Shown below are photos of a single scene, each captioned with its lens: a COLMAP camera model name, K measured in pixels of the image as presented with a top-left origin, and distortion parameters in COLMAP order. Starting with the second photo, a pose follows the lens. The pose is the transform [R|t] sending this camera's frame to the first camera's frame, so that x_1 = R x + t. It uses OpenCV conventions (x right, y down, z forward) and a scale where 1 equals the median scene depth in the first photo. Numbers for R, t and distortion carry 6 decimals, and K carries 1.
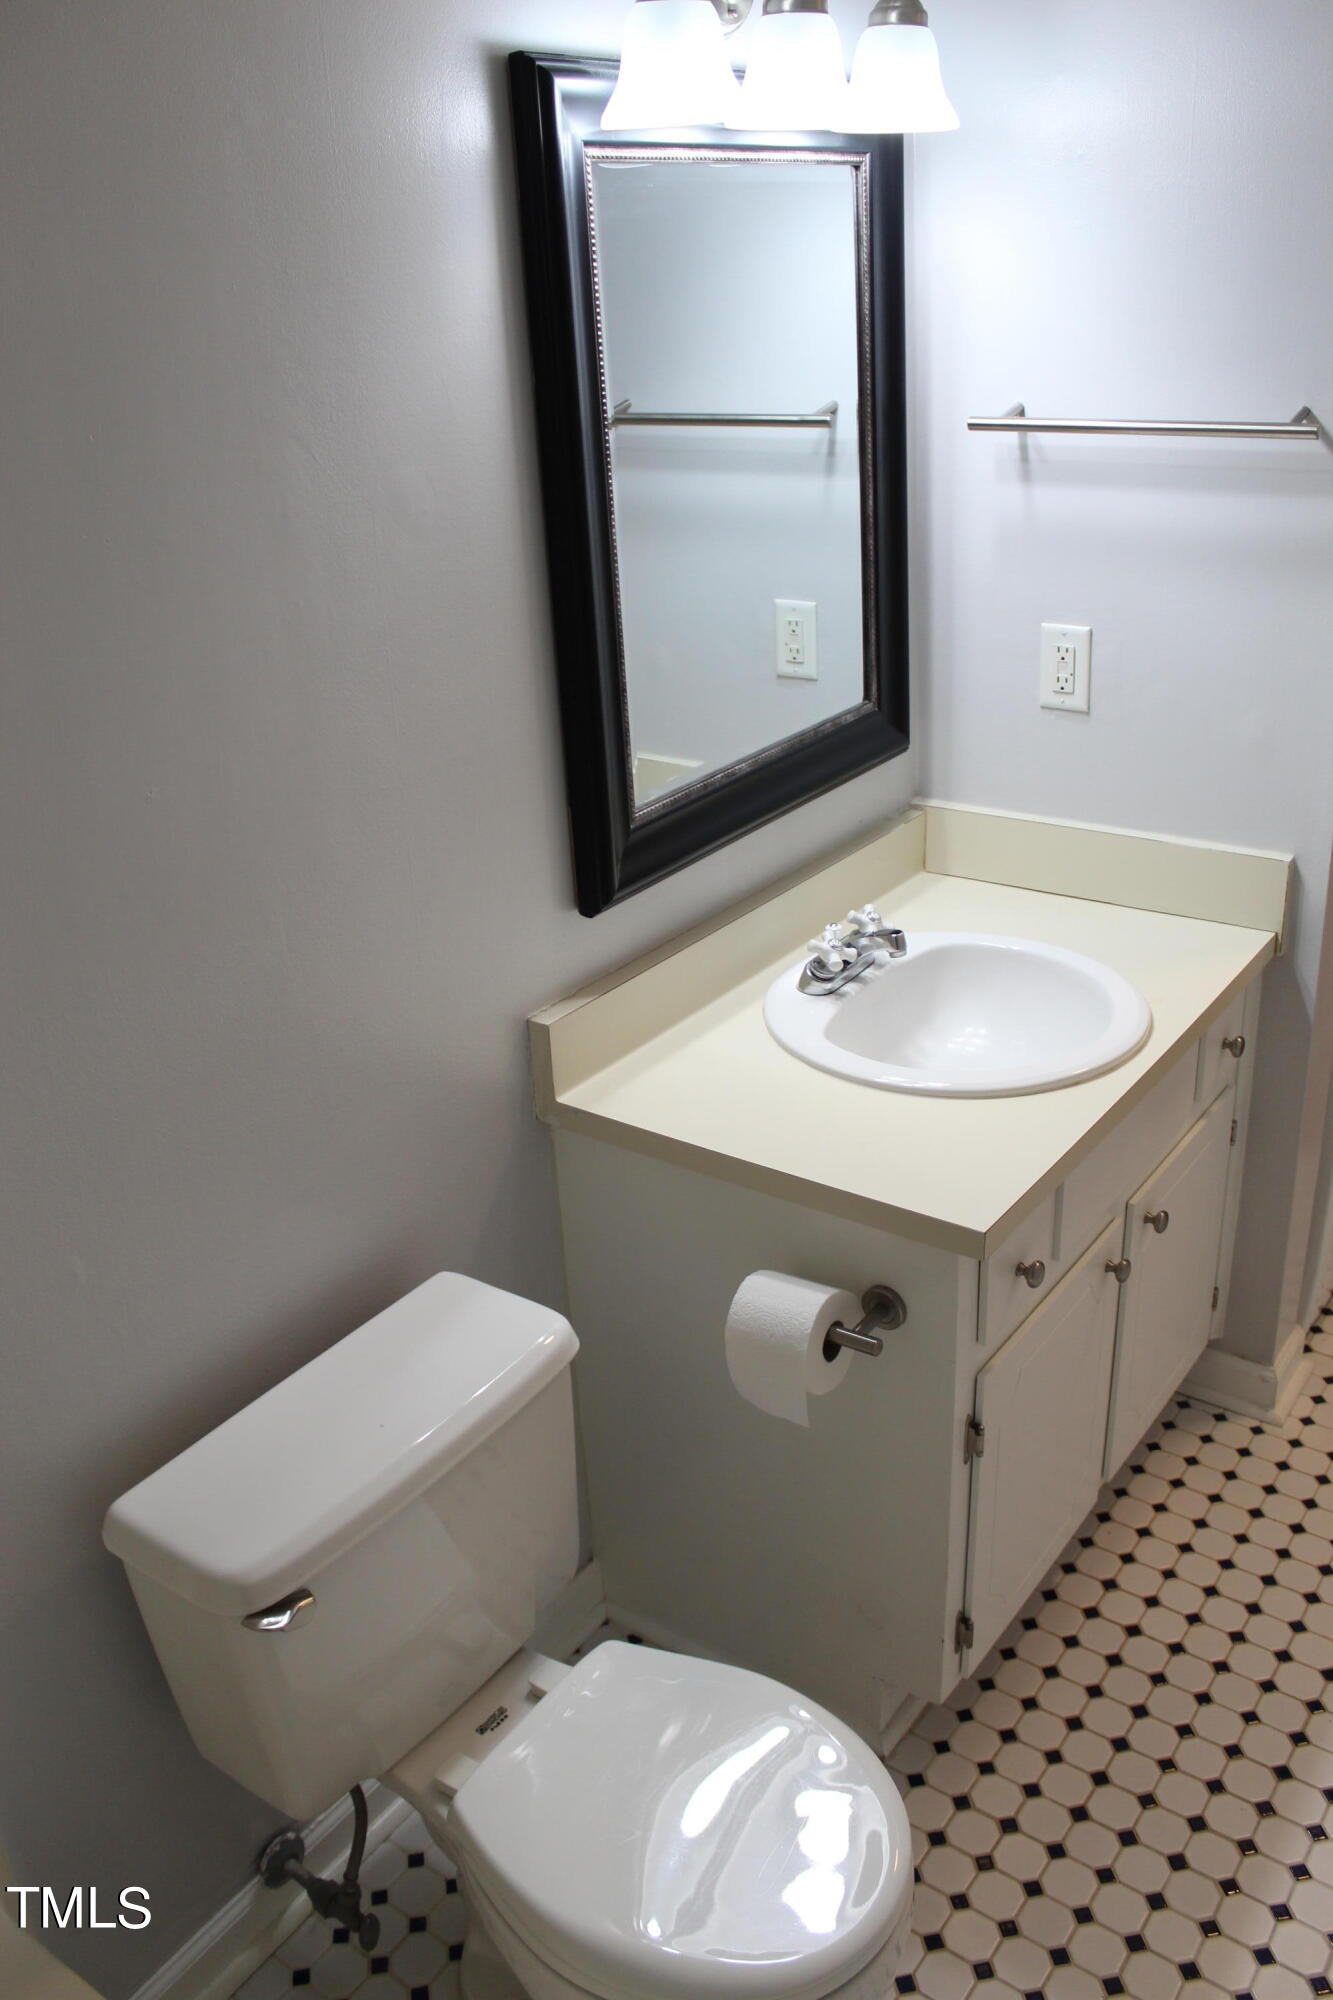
lens RADIAL K [[1653.3, 0, 661.2], [0, 1653.3, 995.6], [0, 0, 1]] dist [-0.157725, 0.127949]
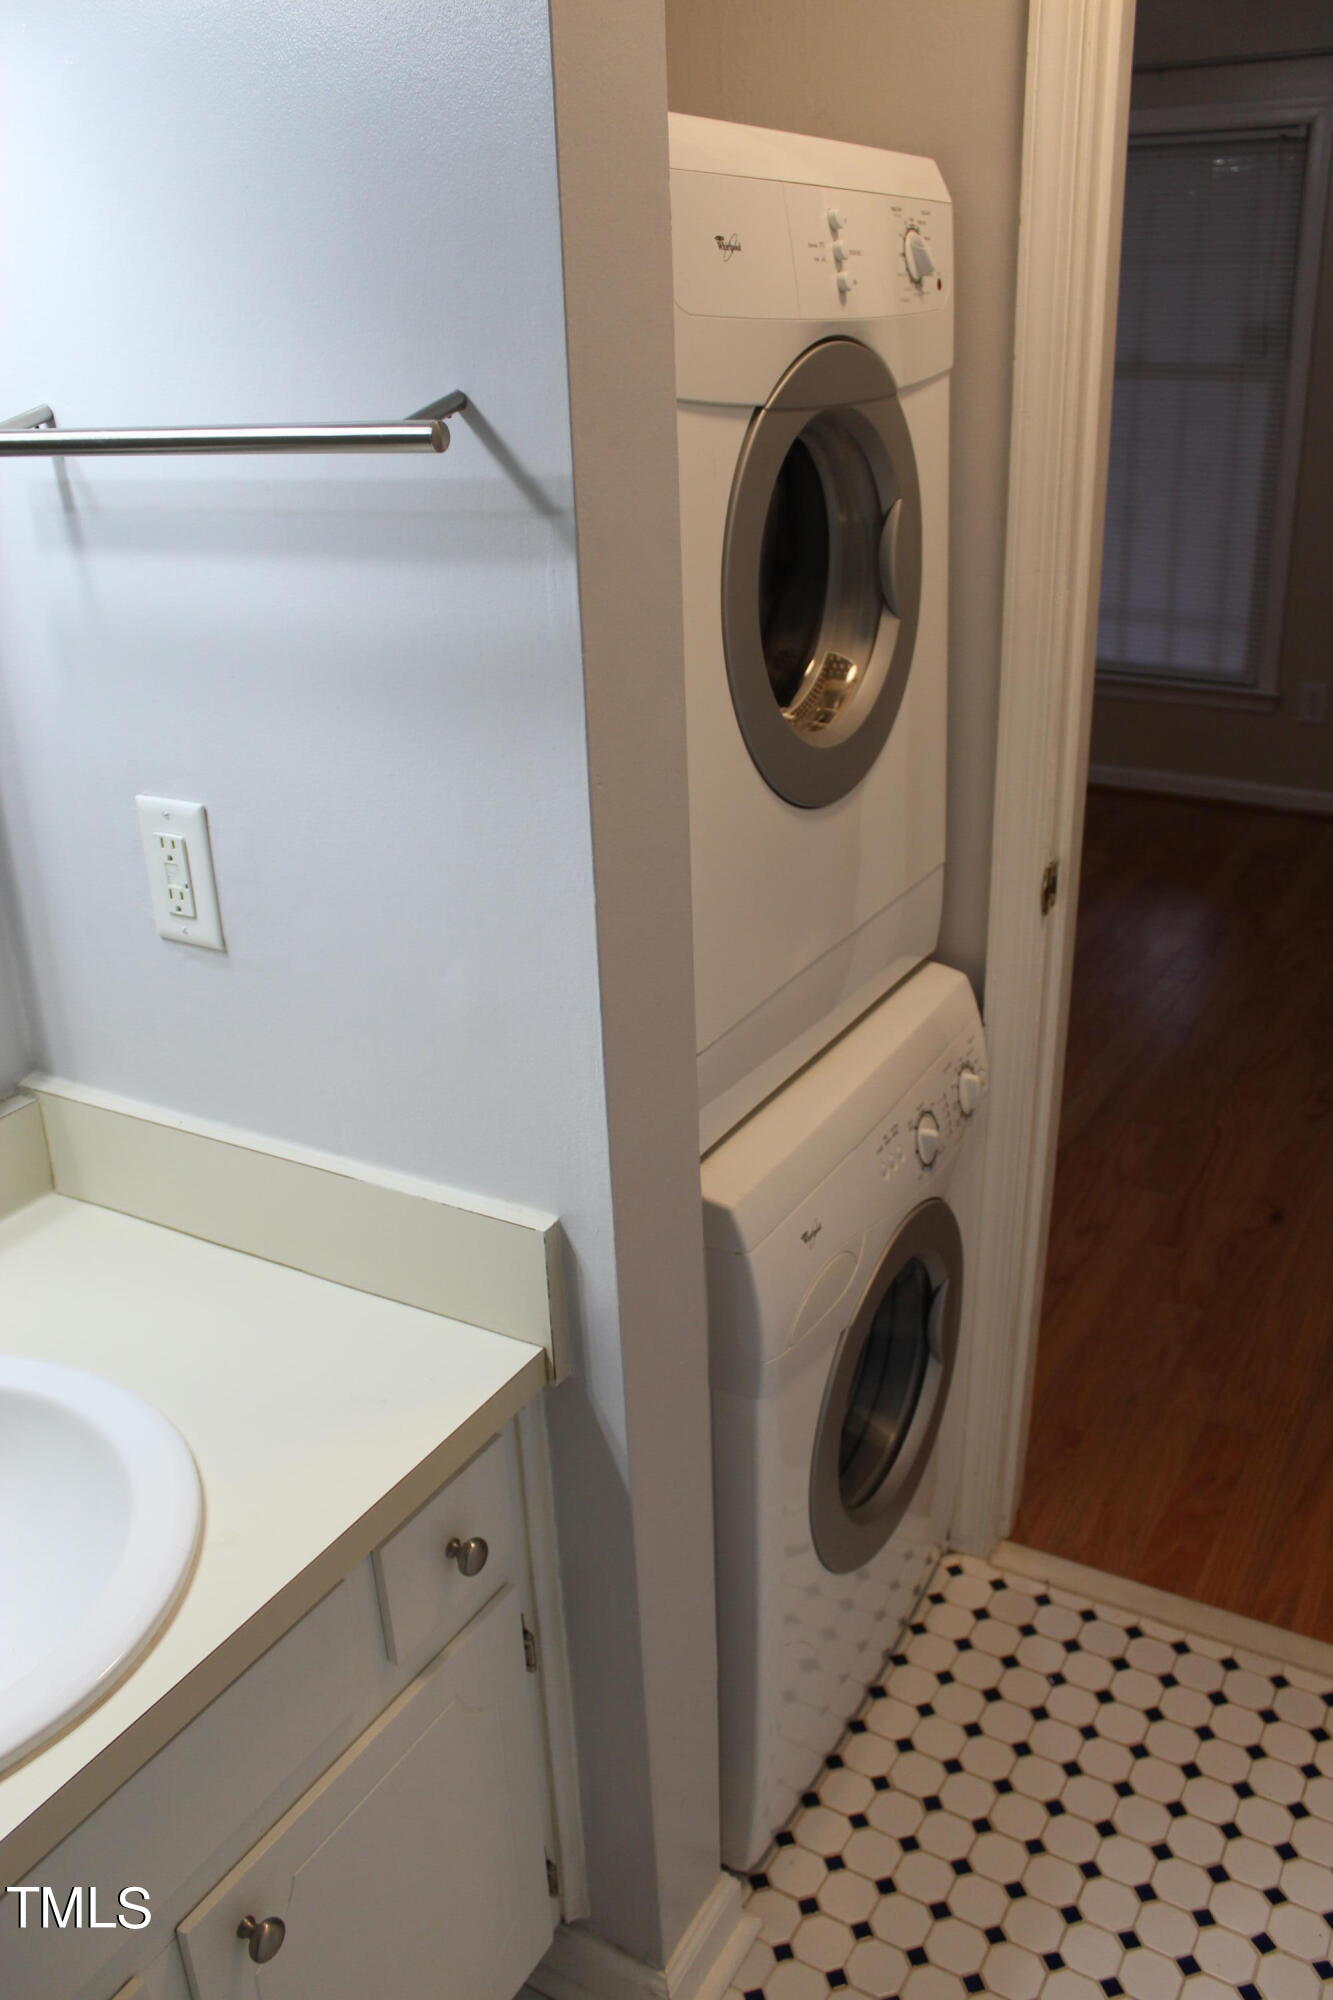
lens RADIAL K [[1653.3, 0, 676.0], [0, 1653.3, 997.6], [0, 0, 1]] dist [-0.157725, 0.127949]
pose [[0.993180, -0.019858, 0.114890, 0.356597], [0.023250, 0.999330, -0.028263, -0.139369], [-0.114252, 0.030742, 0.992976, 0.424600]]
